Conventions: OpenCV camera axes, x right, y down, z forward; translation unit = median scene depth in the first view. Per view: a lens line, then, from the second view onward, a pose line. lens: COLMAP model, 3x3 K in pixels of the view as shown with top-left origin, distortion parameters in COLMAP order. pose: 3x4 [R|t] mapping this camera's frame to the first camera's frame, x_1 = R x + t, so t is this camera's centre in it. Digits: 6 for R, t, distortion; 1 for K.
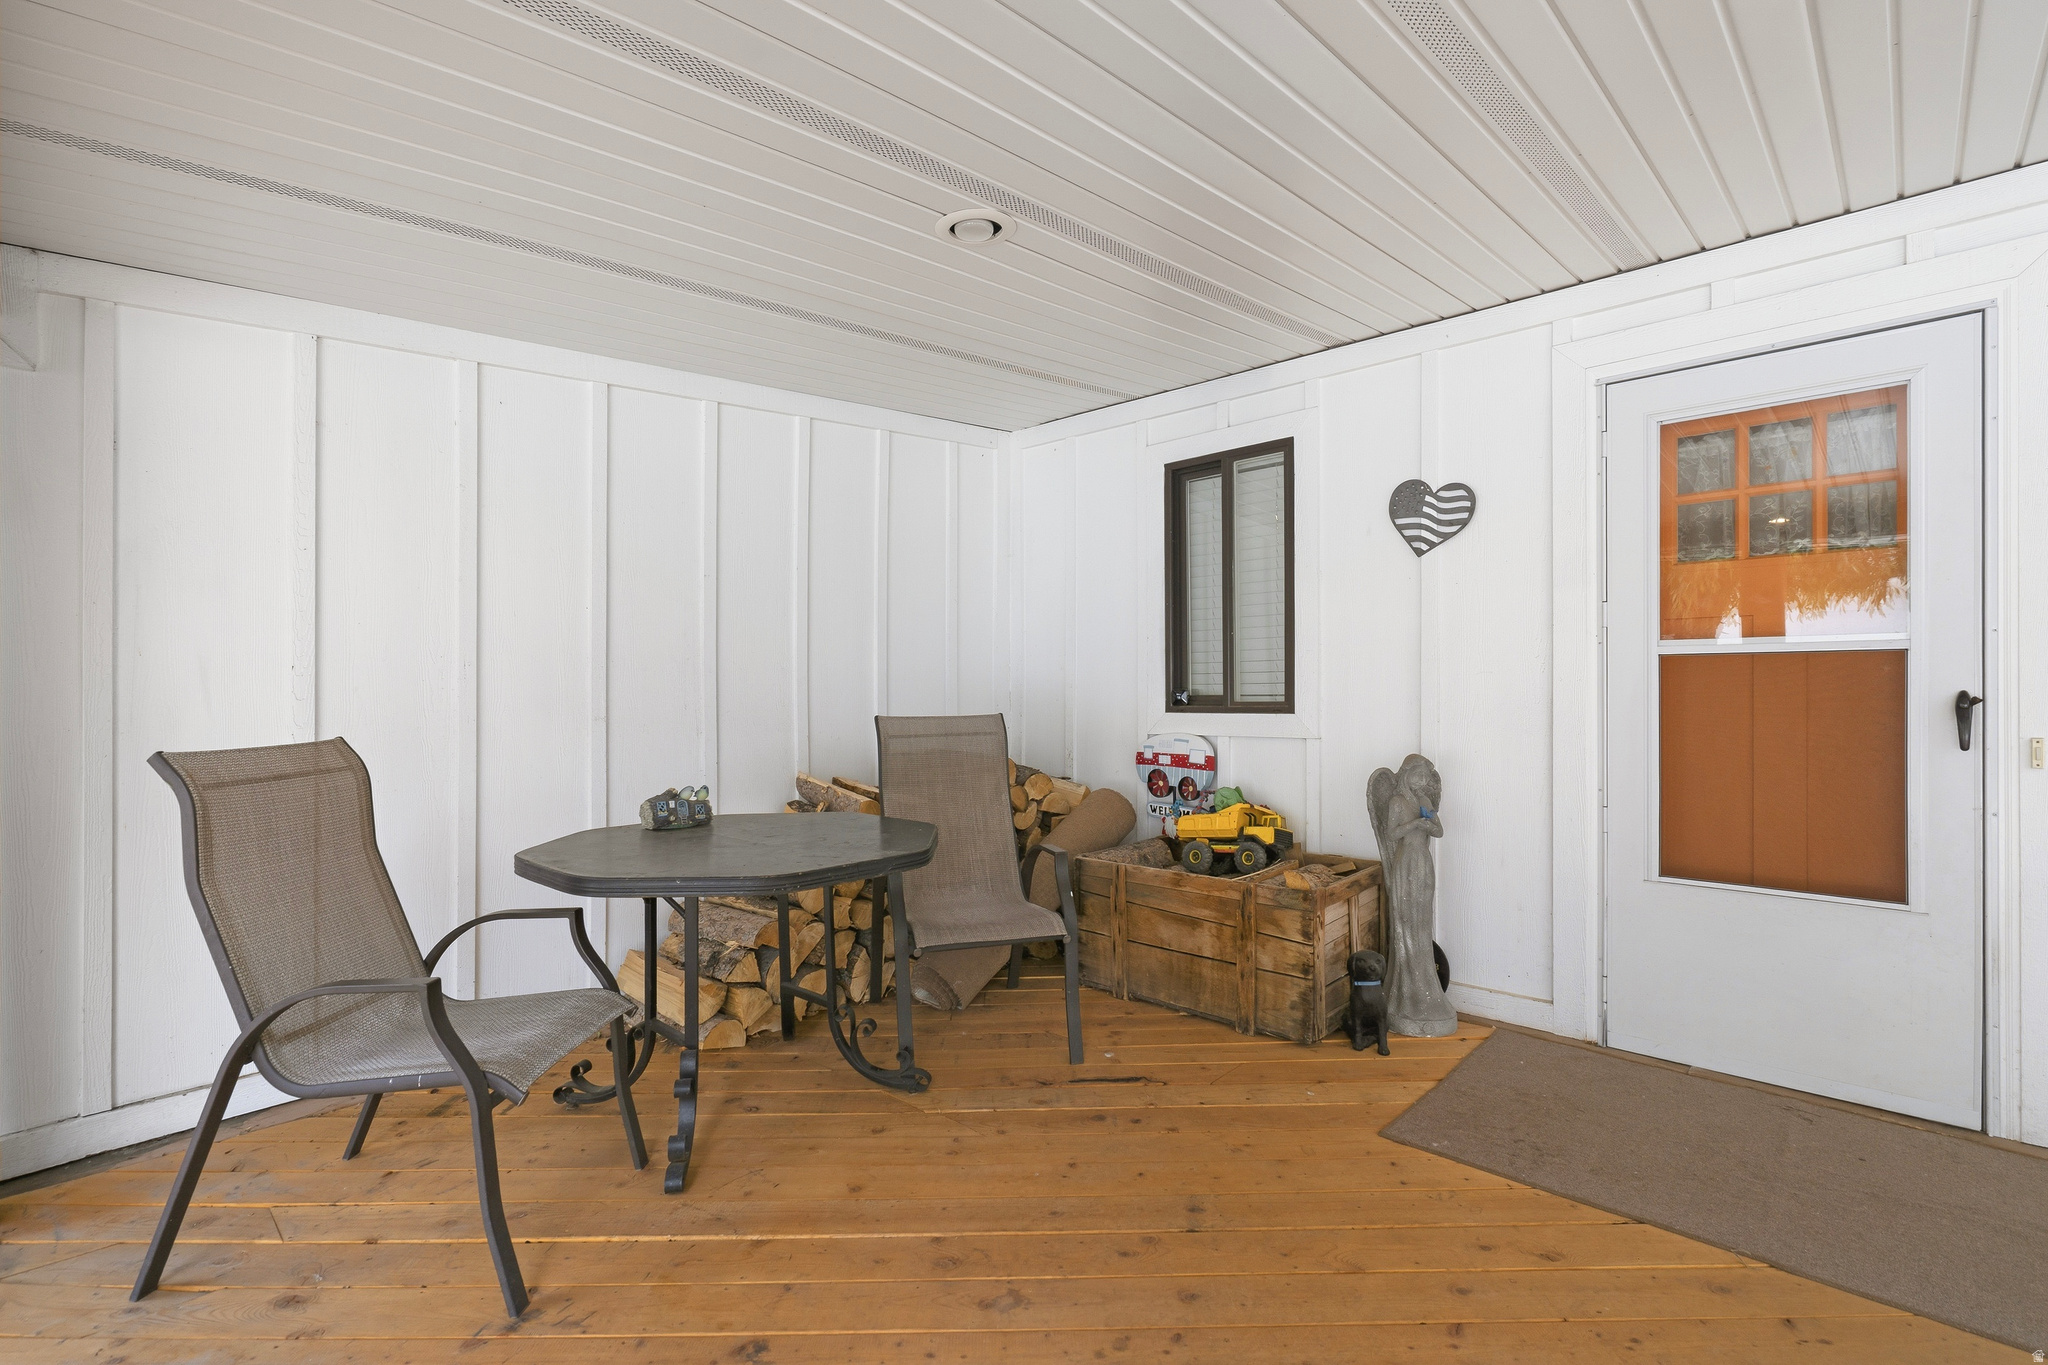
lens RADIAL K [[943.5, 0, 1021.3], [0, 943.5, 699.7], [0, 0, 1]] dist [0.011889, 0.000076]
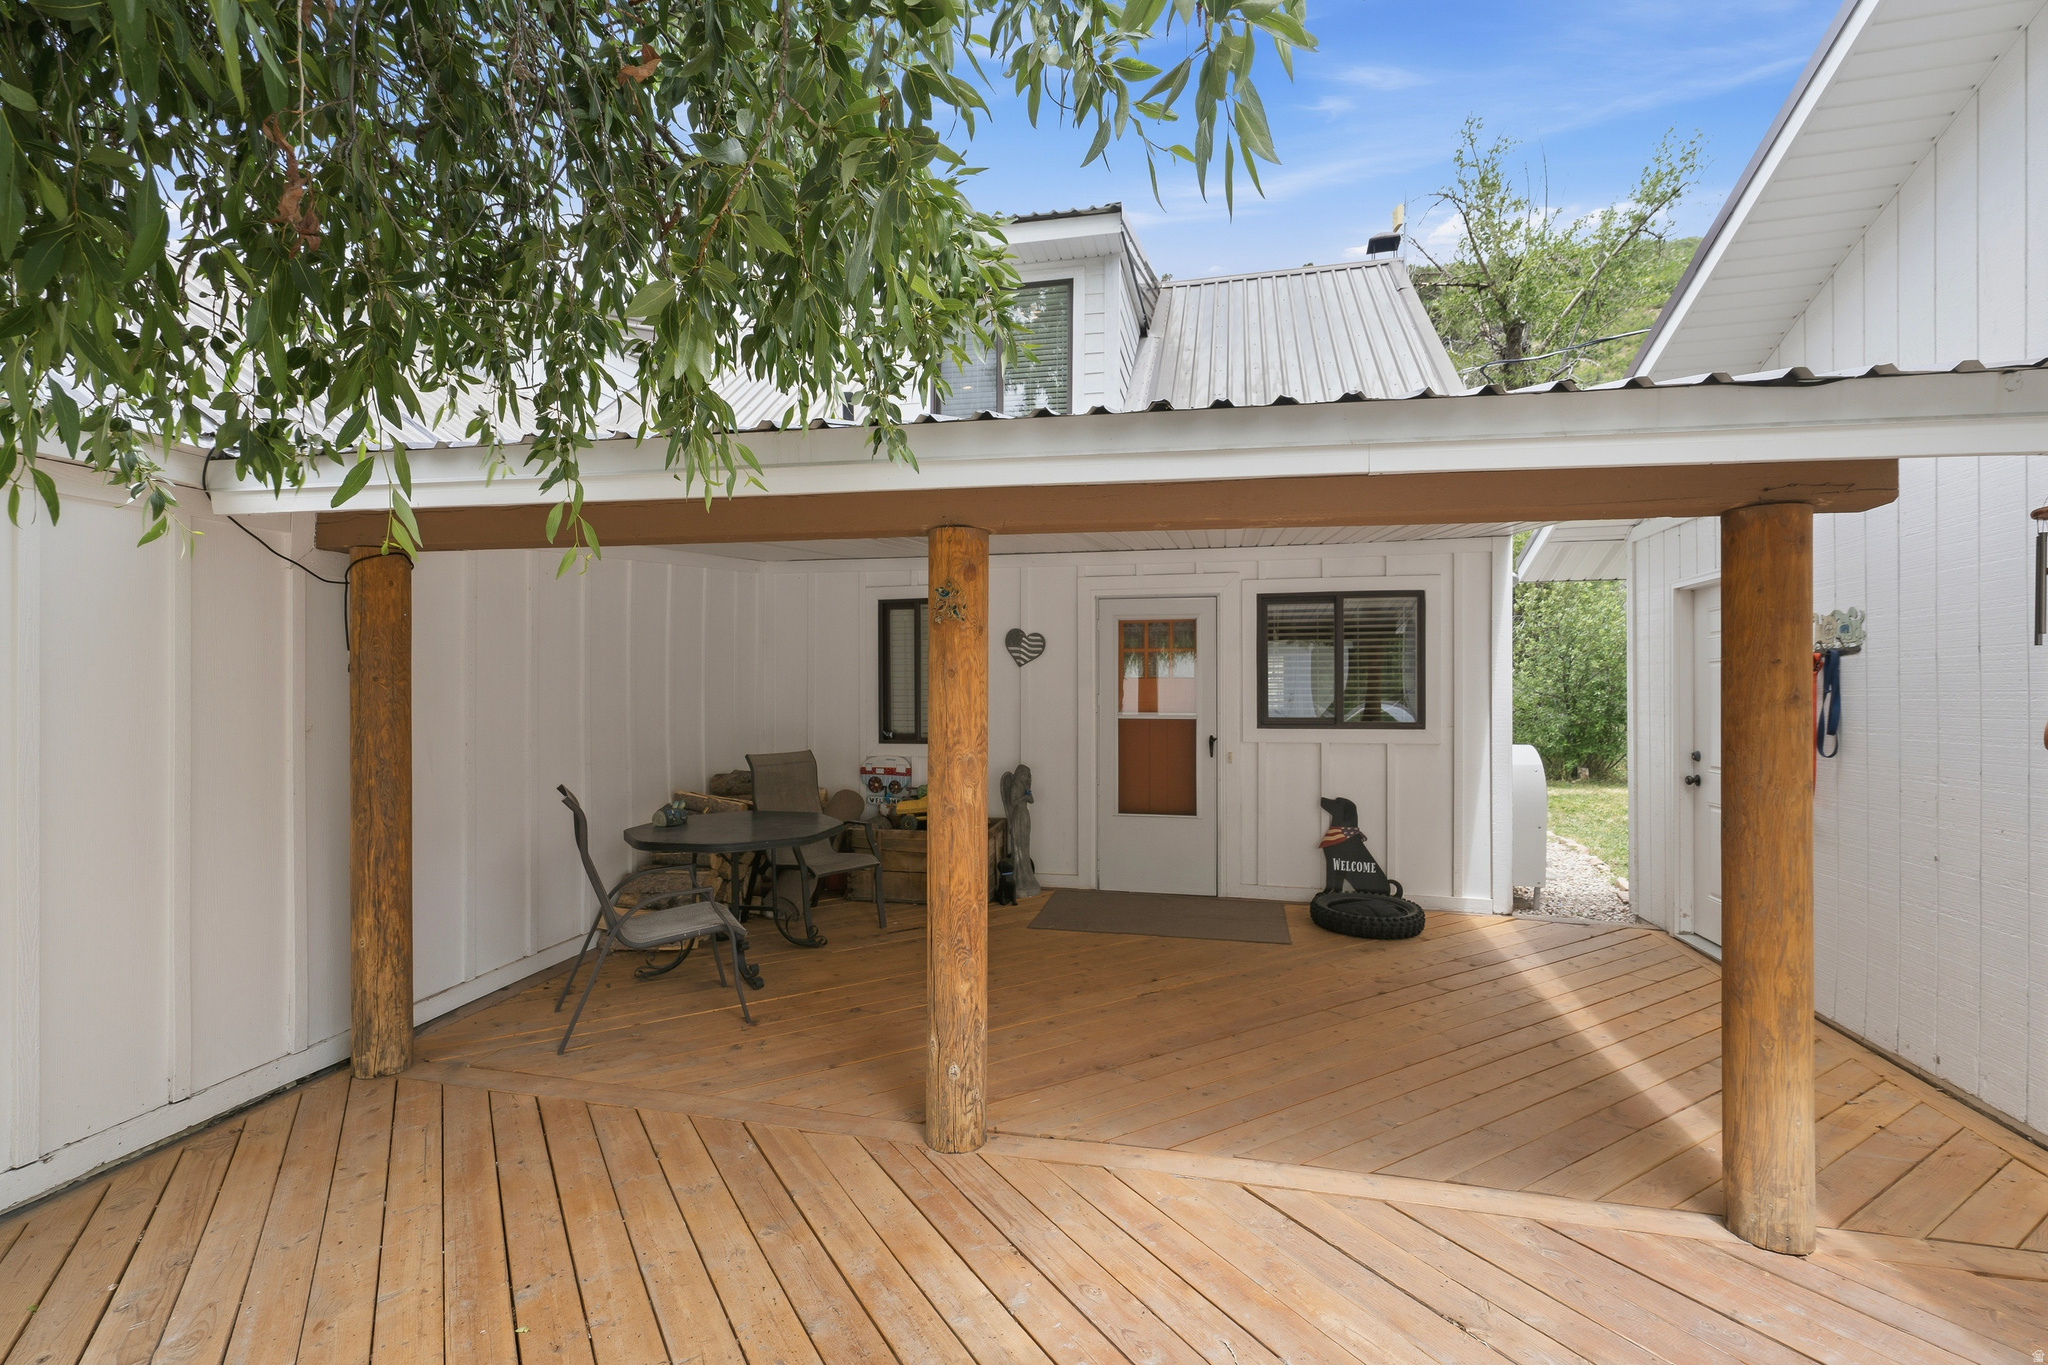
lens RADIAL K [[943.5, 0, 1021.3], [0, 943.5, 699.7], [0, 0, 1]] dist [0.011889, 0.000076]
pose [[0.859158, -0.006594, 0.511668, -0.608142], [0.002258, 0.999956, 0.009095, -0.098248], [-0.511705, -0.006659, 0.859135, -0.736678]]
